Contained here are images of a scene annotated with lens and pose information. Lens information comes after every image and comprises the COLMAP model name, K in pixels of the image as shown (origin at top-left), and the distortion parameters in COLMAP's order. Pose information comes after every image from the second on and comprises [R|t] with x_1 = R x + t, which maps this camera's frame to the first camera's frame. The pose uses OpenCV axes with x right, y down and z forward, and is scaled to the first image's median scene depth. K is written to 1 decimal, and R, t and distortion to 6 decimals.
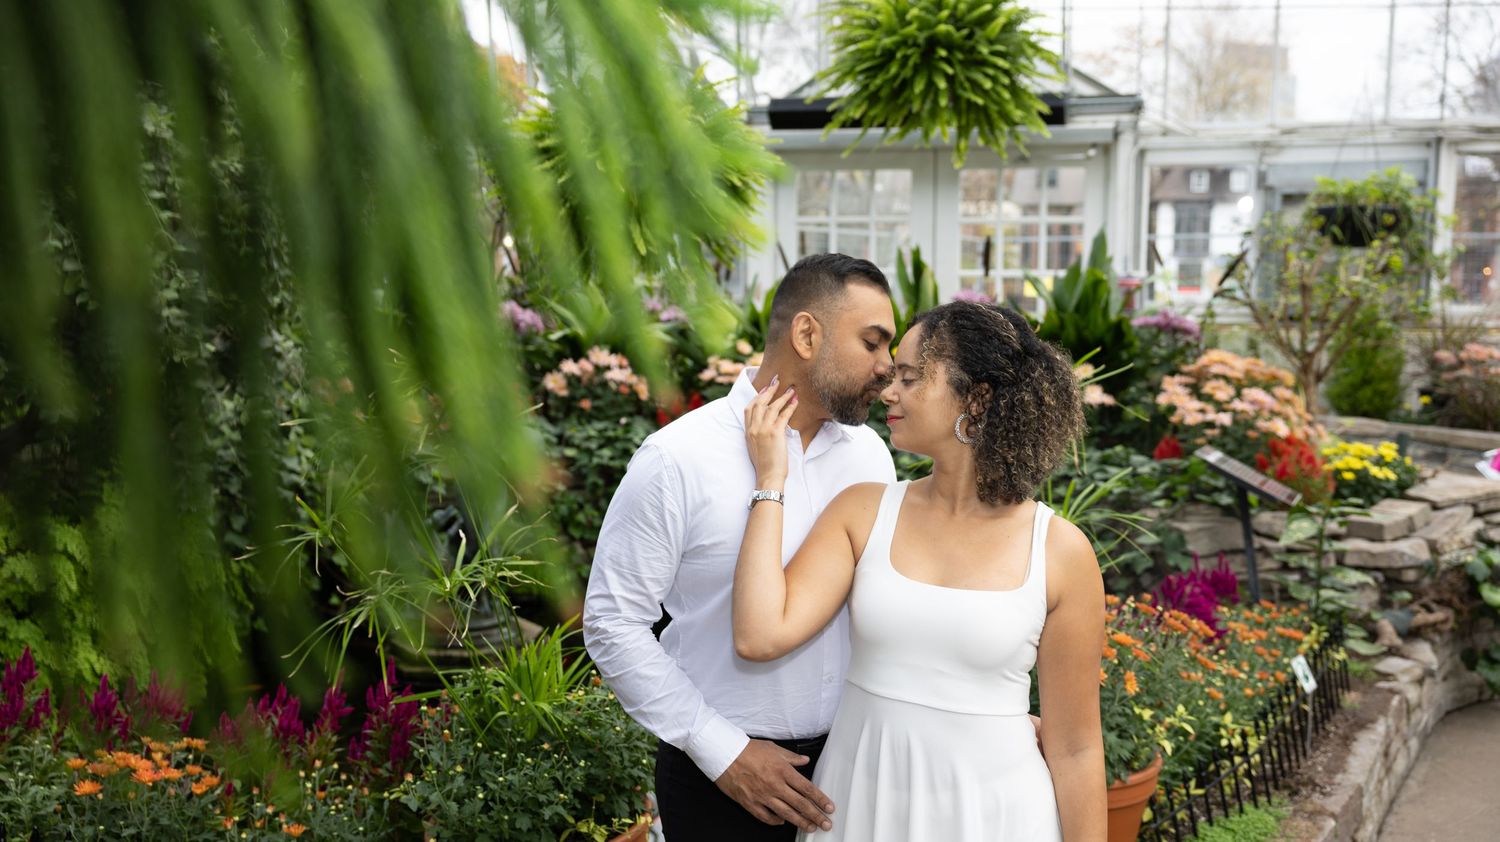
lens RADIAL K [[1435.5, 0, 750.0], [0, 1435.5, 421.0], [0, 0, 1]] dist [0.003566, 0.004426]
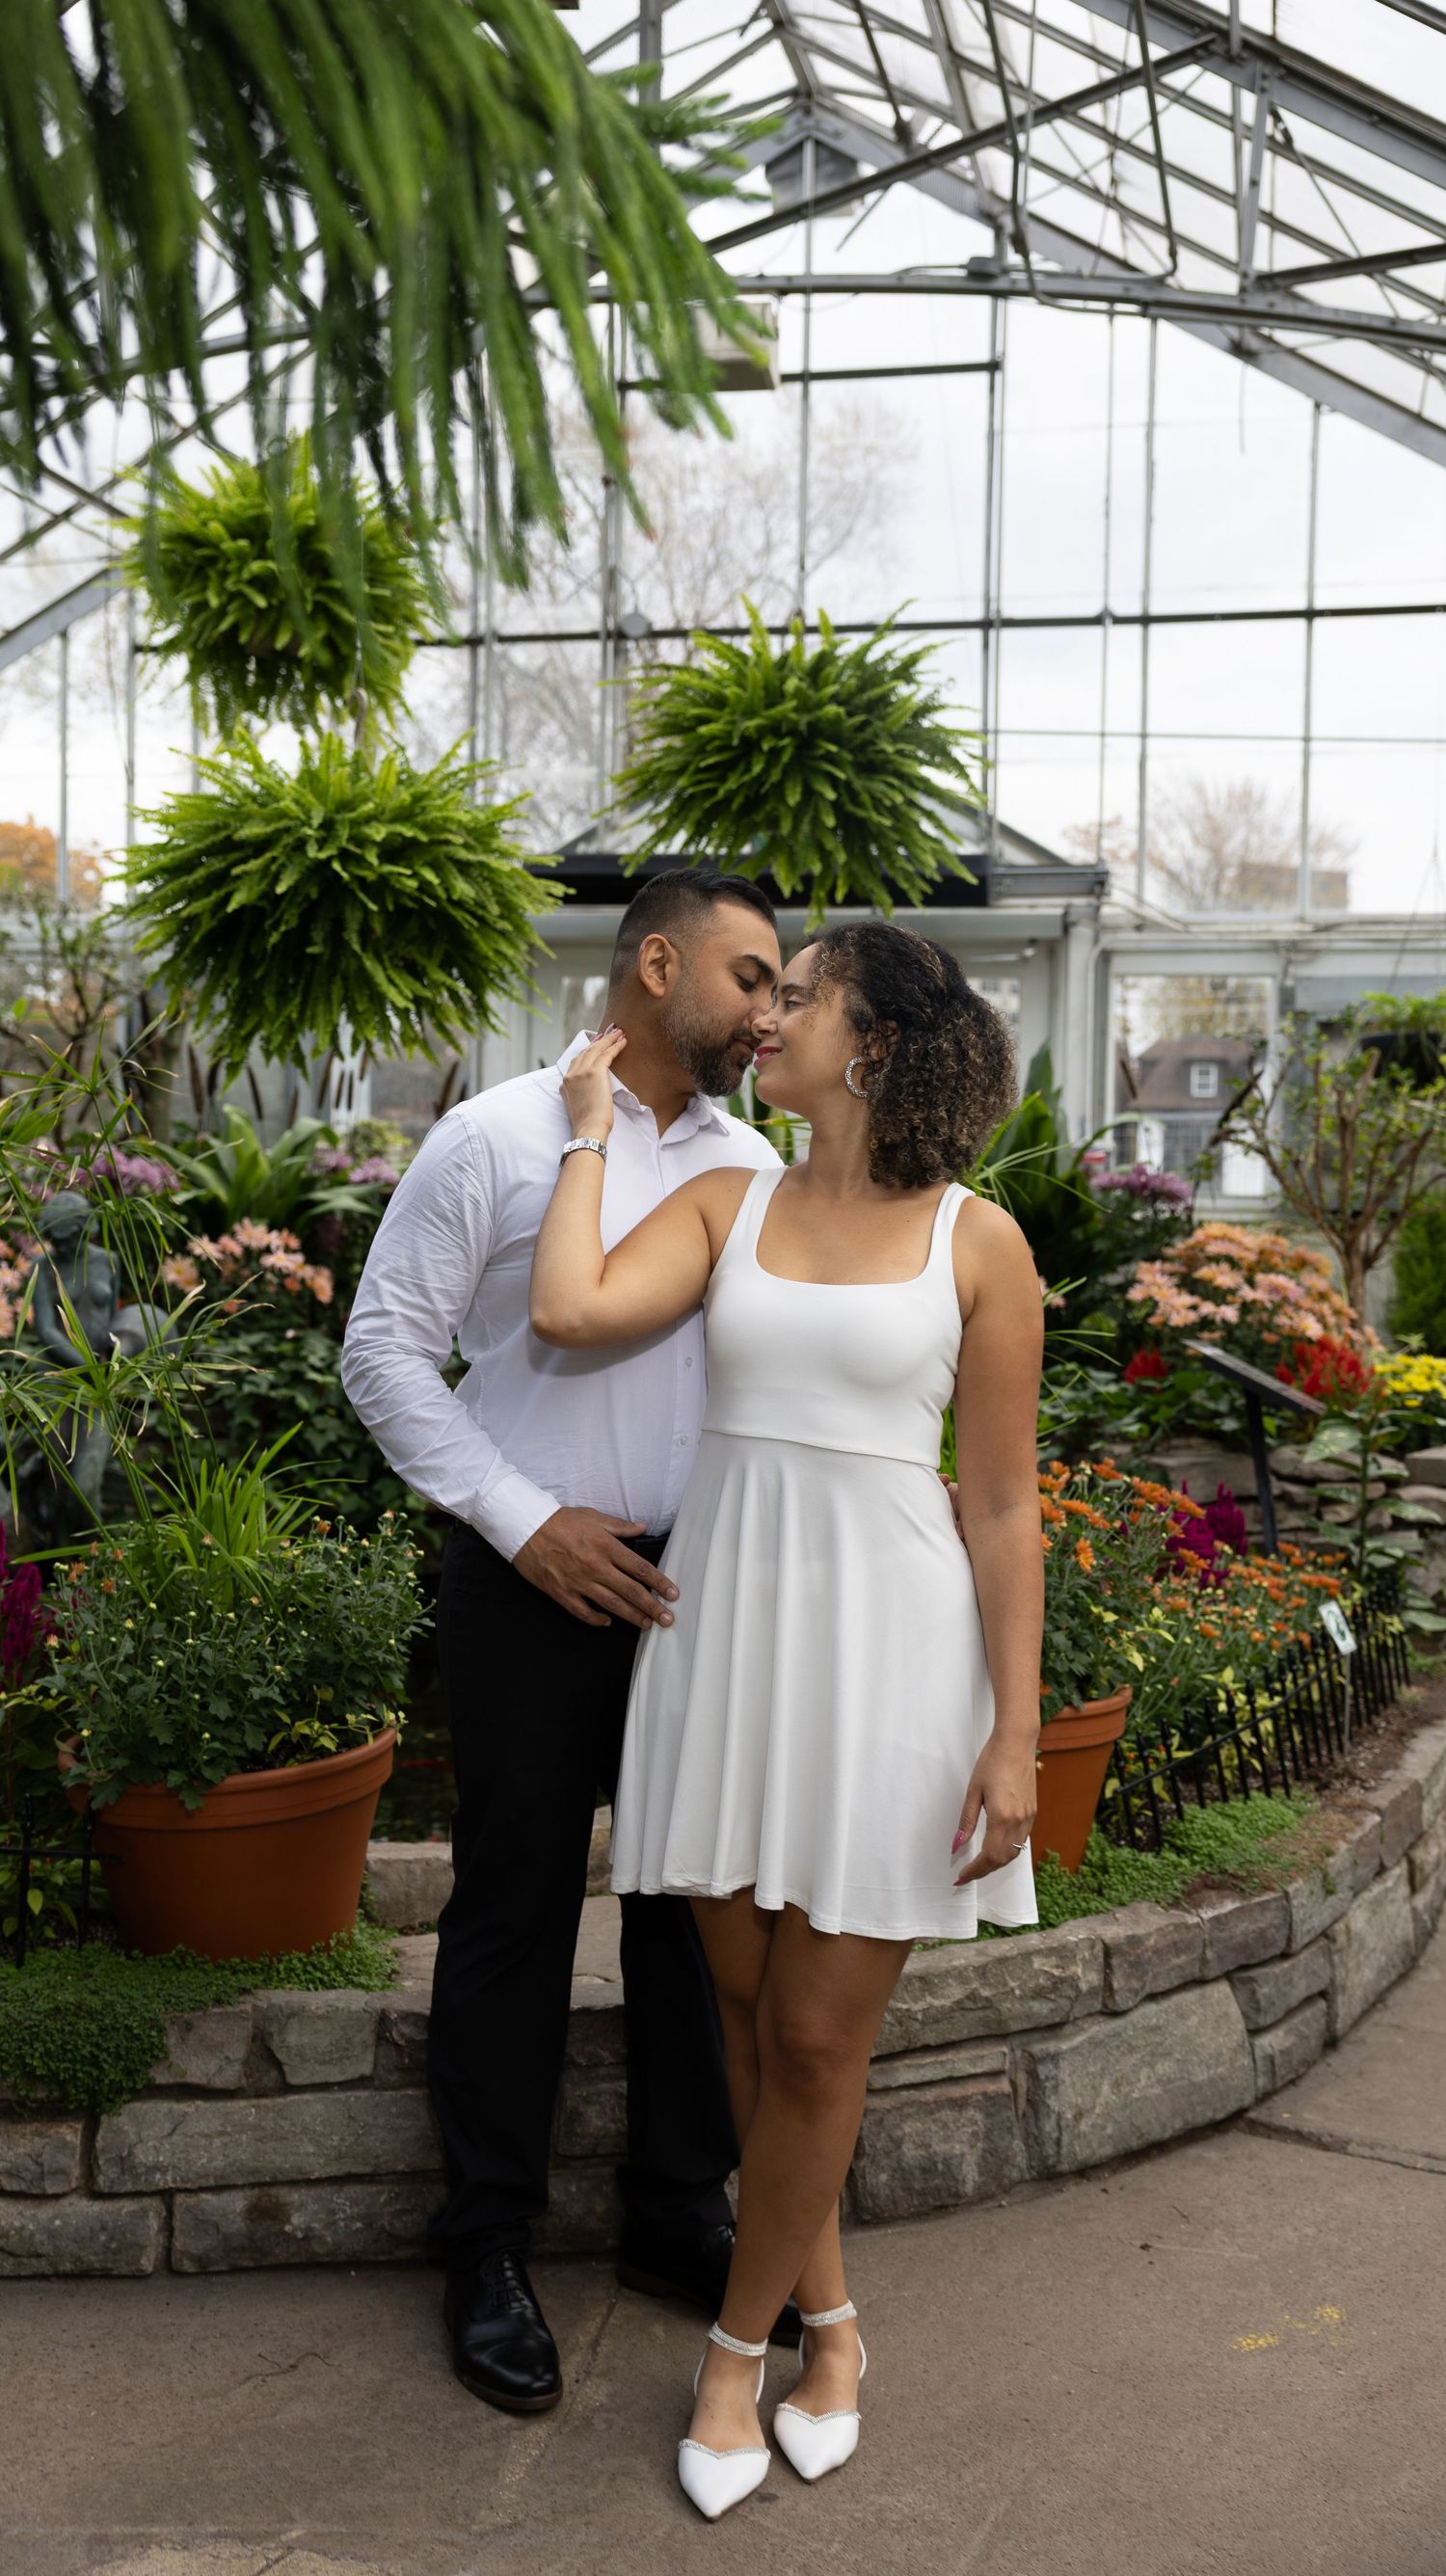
lens RADIAL K [[2465.1, 0, 723.0], [0, 2465.1, 1288.0], [0, 0, 1]] dist [0.003566, 0.004426]
pose [[0.994029, 0.013323, 0.108303, -0.021339], [-0.004823, 0.996913, -0.078367, 0.073978], [-0.109013, 0.077376, 0.991024, -0.091724]]
